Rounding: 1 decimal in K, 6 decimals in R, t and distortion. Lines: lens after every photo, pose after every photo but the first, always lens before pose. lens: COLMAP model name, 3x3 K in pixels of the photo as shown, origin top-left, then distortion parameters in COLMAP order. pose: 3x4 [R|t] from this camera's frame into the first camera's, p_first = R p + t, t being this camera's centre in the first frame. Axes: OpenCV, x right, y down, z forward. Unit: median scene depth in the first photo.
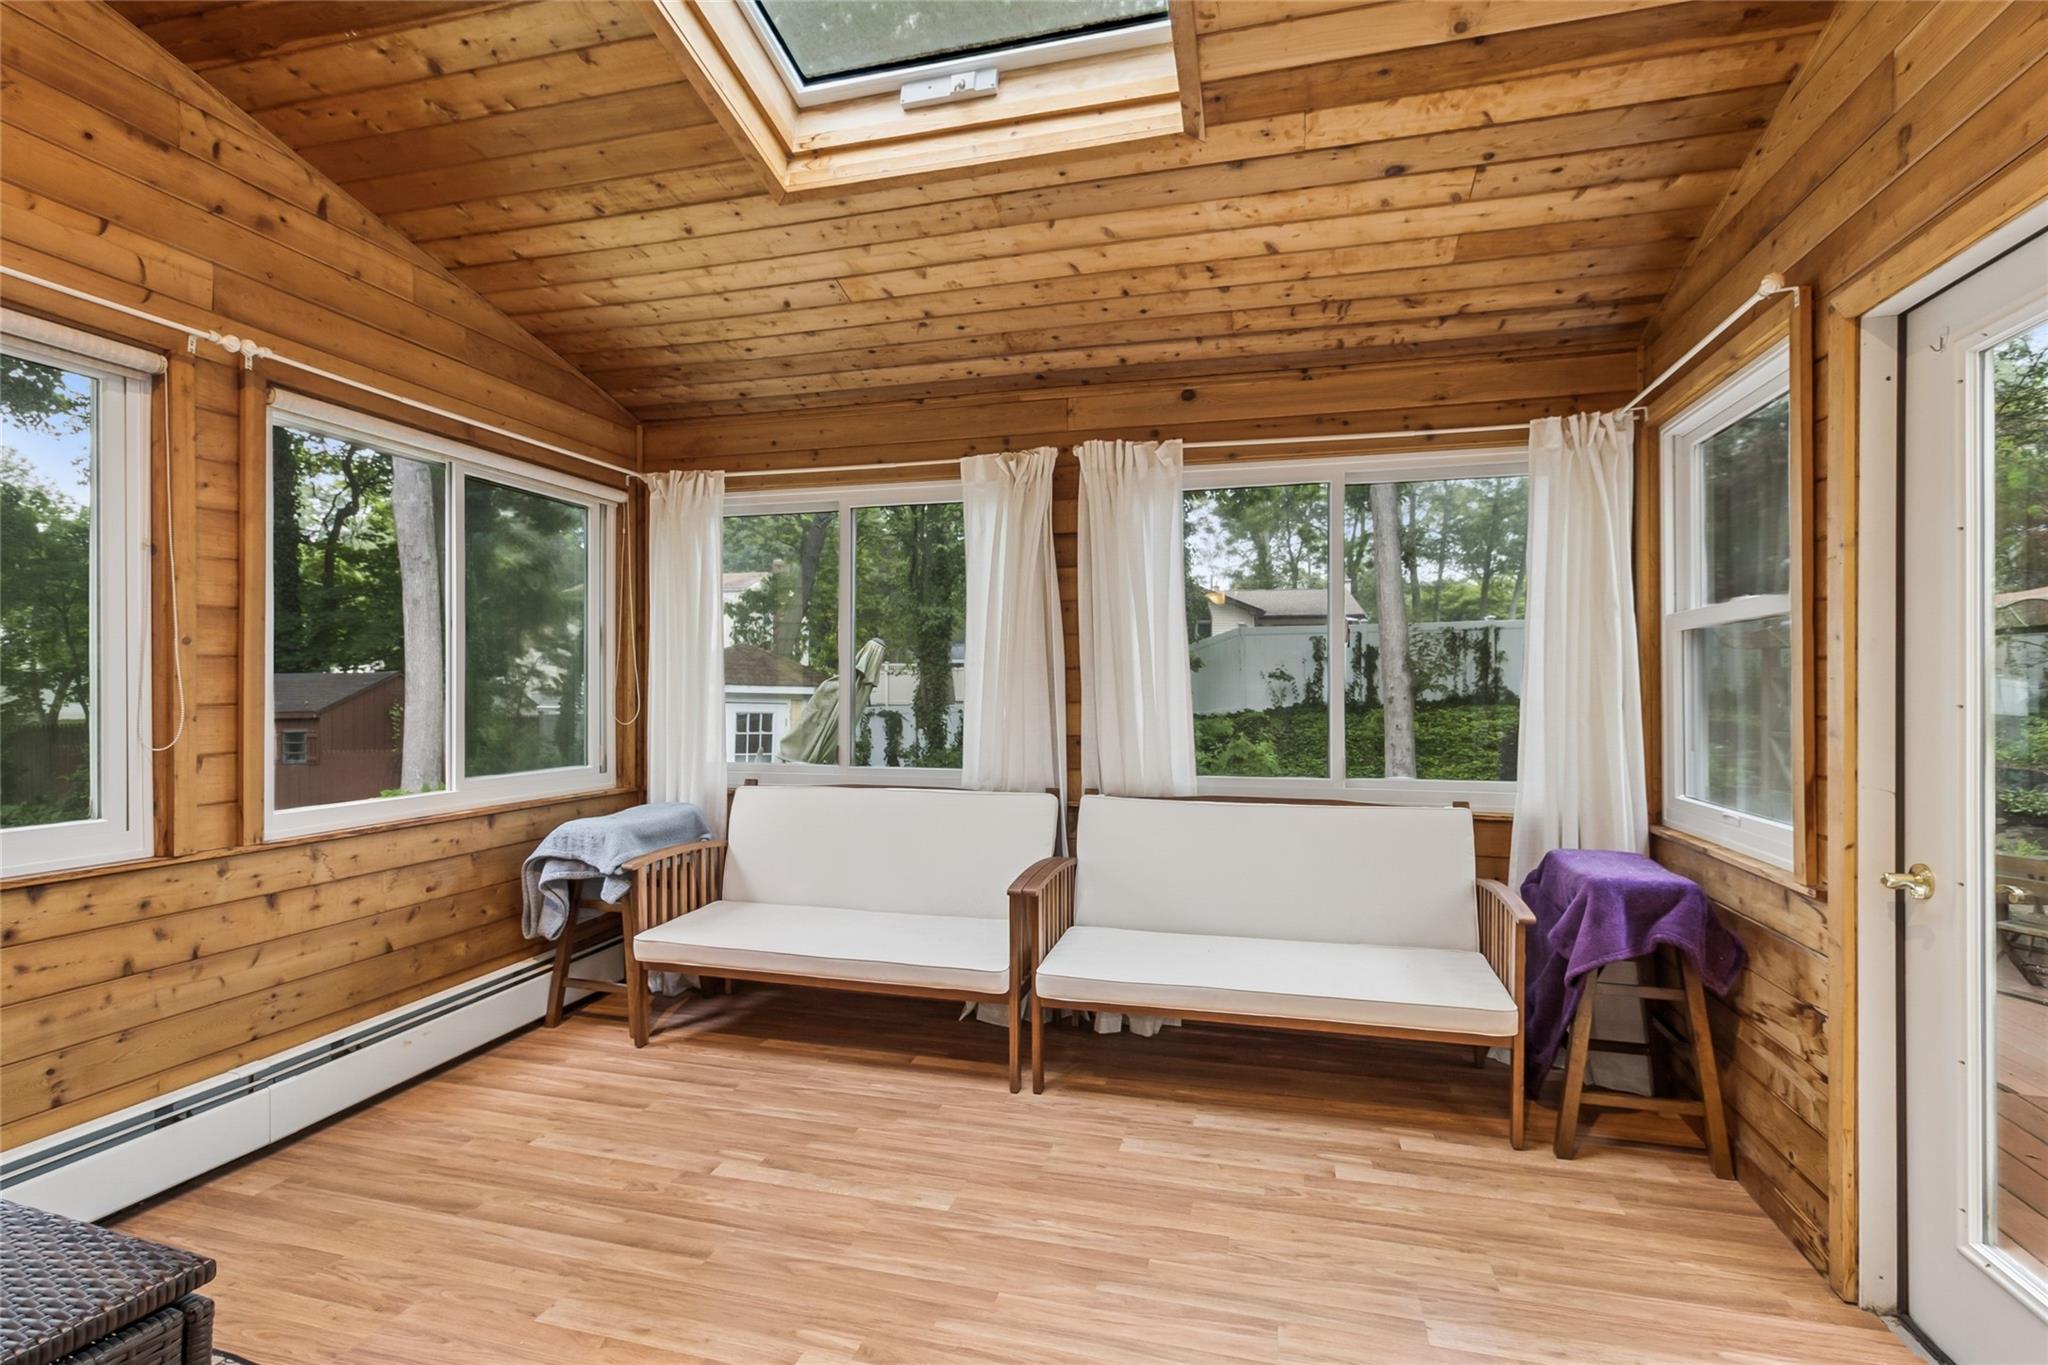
lens RADIAL K [[959.9, 0, 1023.1], [0, 959.9, 685.1], [0, 0, 1]] dist [0.000630, 0.002074]
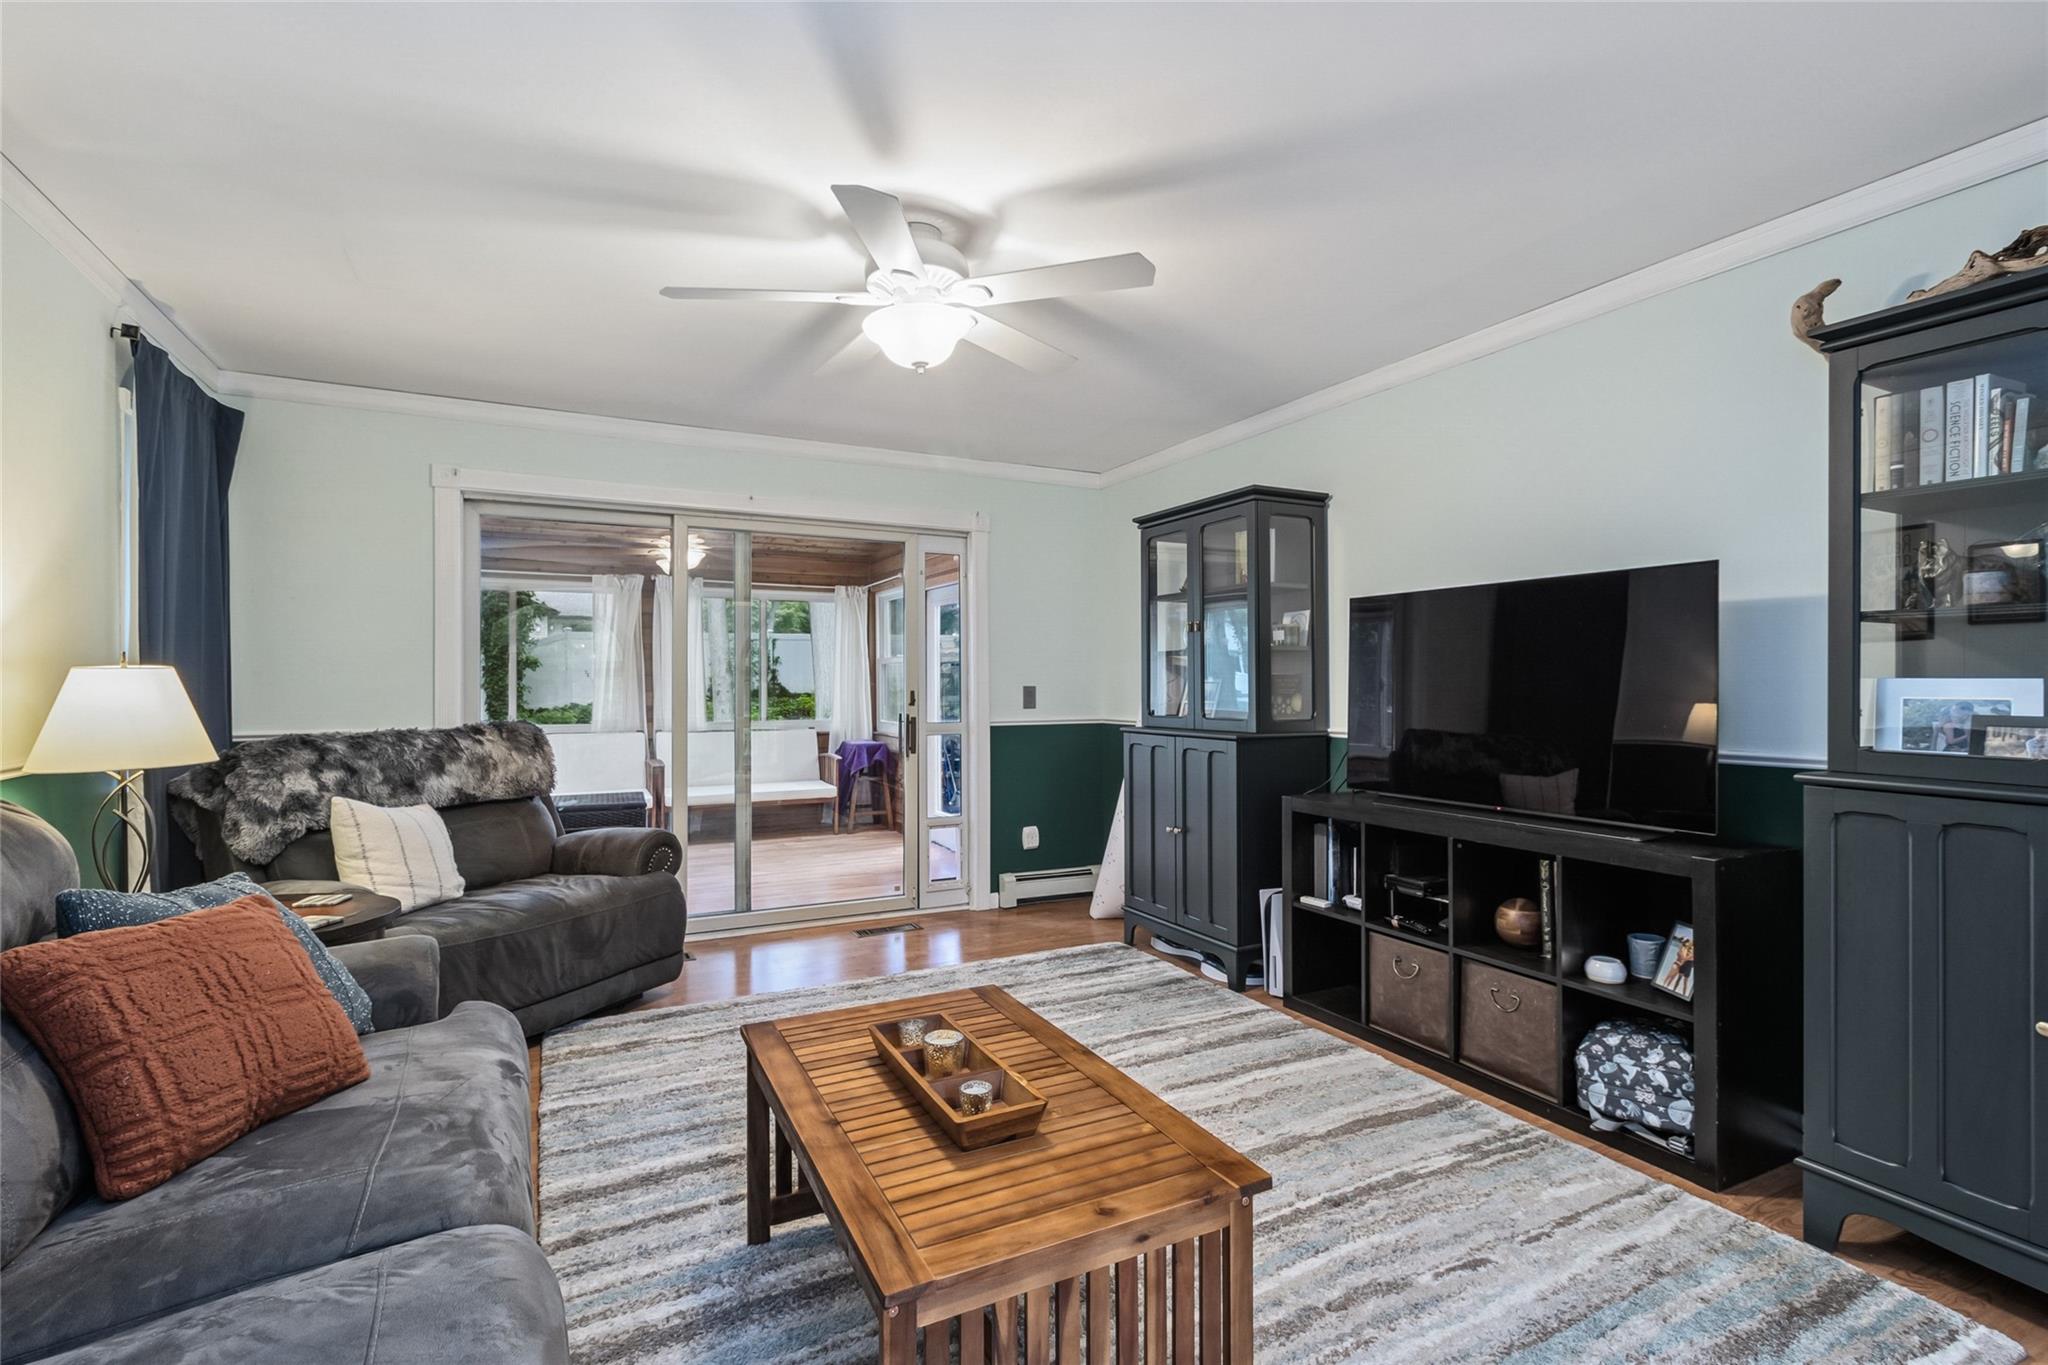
lens RADIAL K [[959.9, 0, 1019.7], [0, 959.9, 686.9], [0, 0, 1]] dist [0.000630, 0.002074]
pose [[0.747897, -0.005549, 0.663792, -0.909201], [0.002989, 0.999983, 0.004992, 0.000415], [-0.663808, -0.001749, 0.747901, -1.415232]]
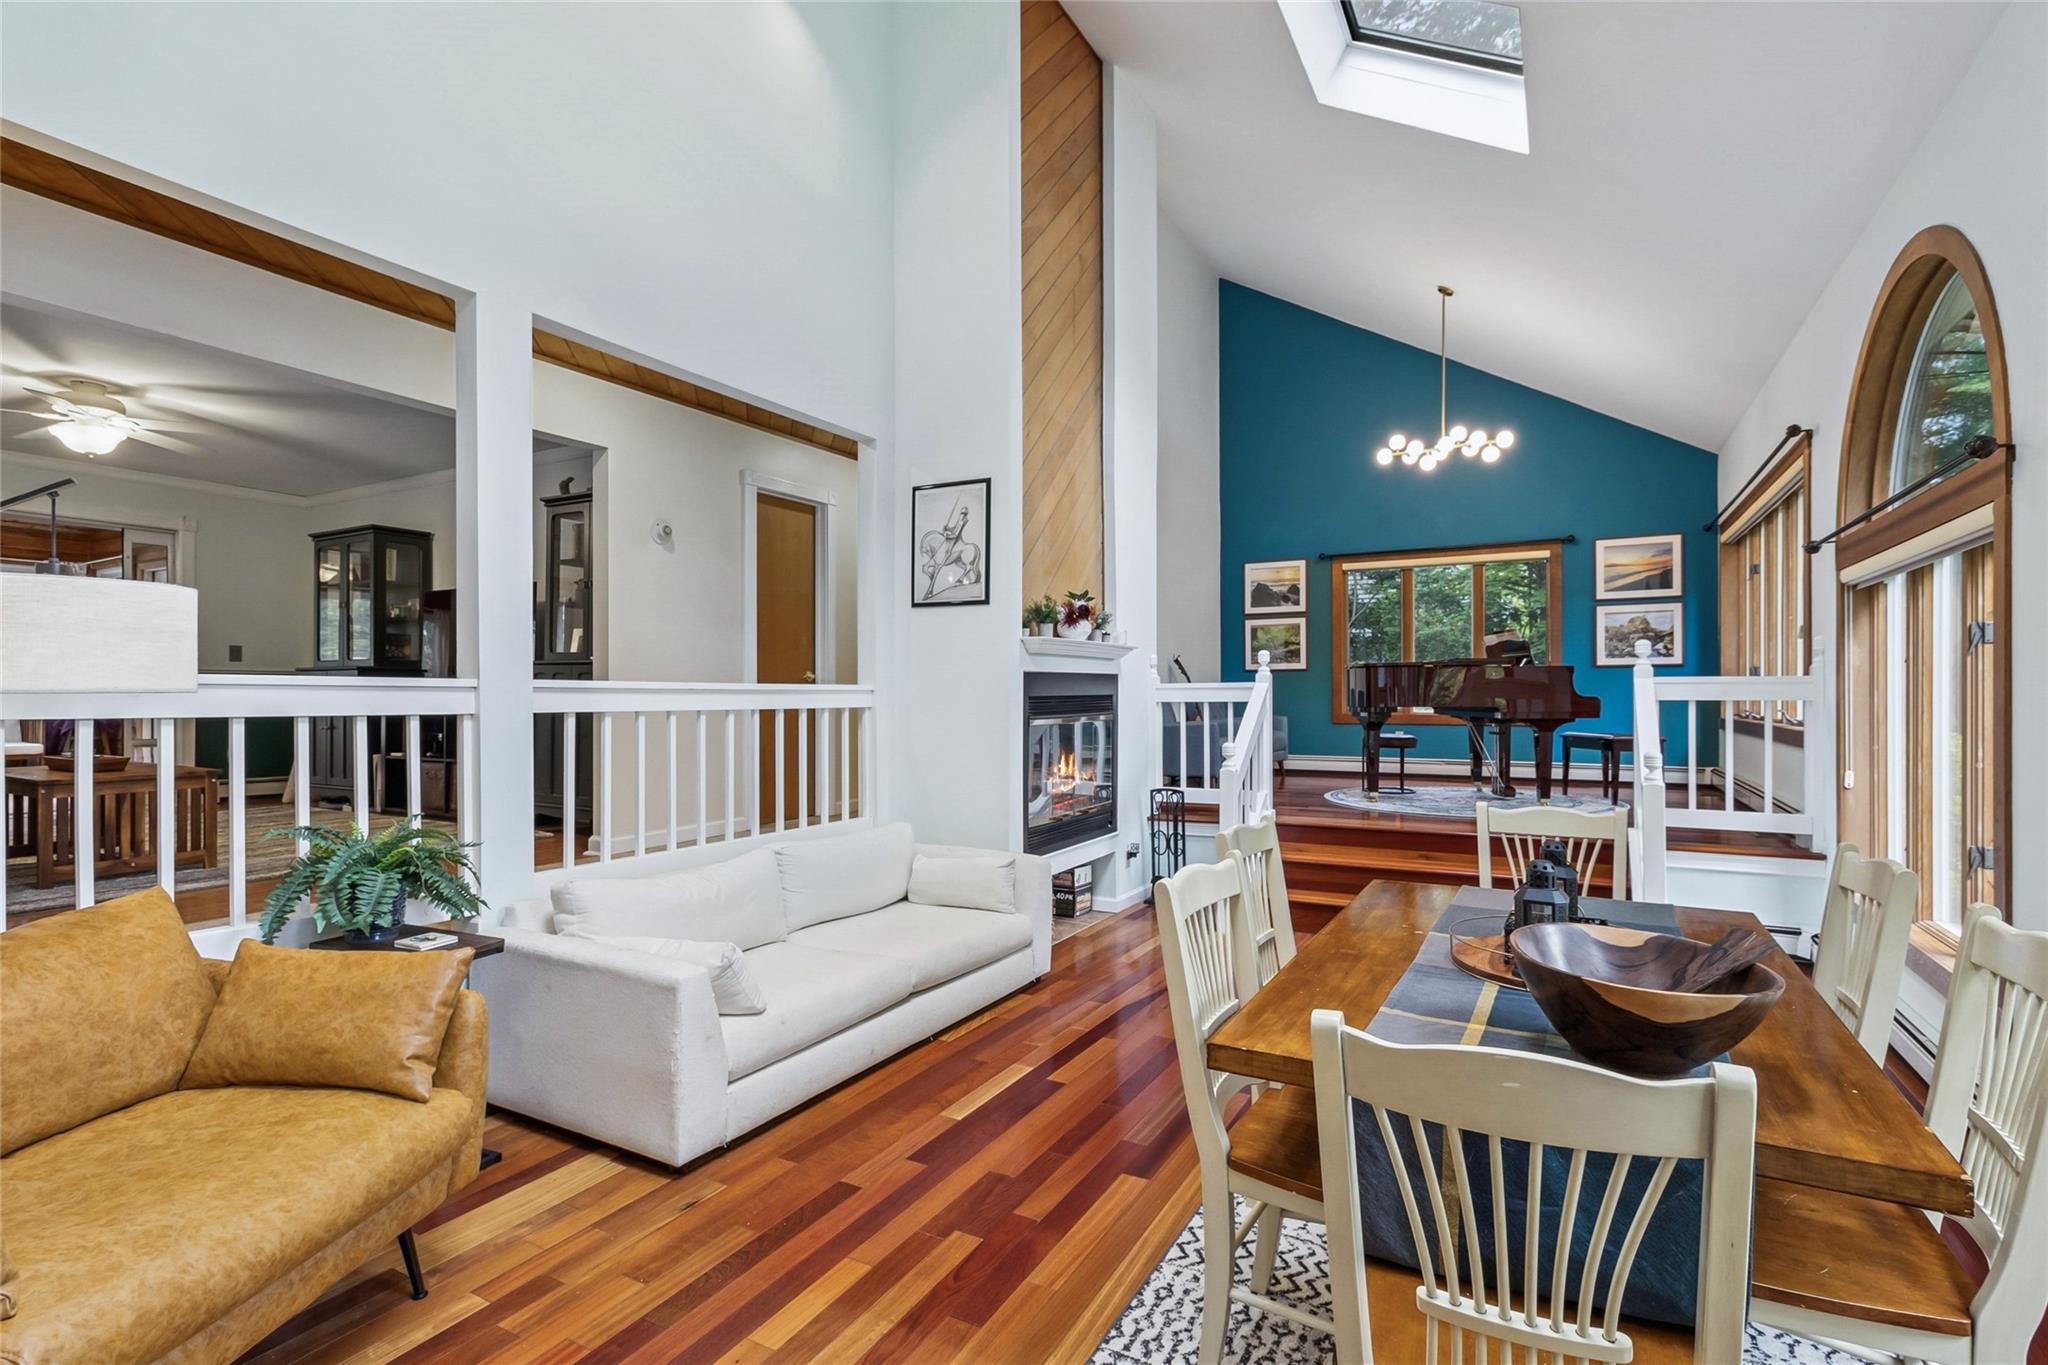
lens RADIAL K [[959.9, 0, 1025.9], [0, 959.9, 705.5], [0, 0, 1]] dist [0.000630, 0.002074]
pose [[0.244852, -0.008813, 0.969520, -1.614608], [-0.003069, 0.999947, 0.009865, 0.131297], [-0.969556, -0.005391, 0.244812, -2.672408]]
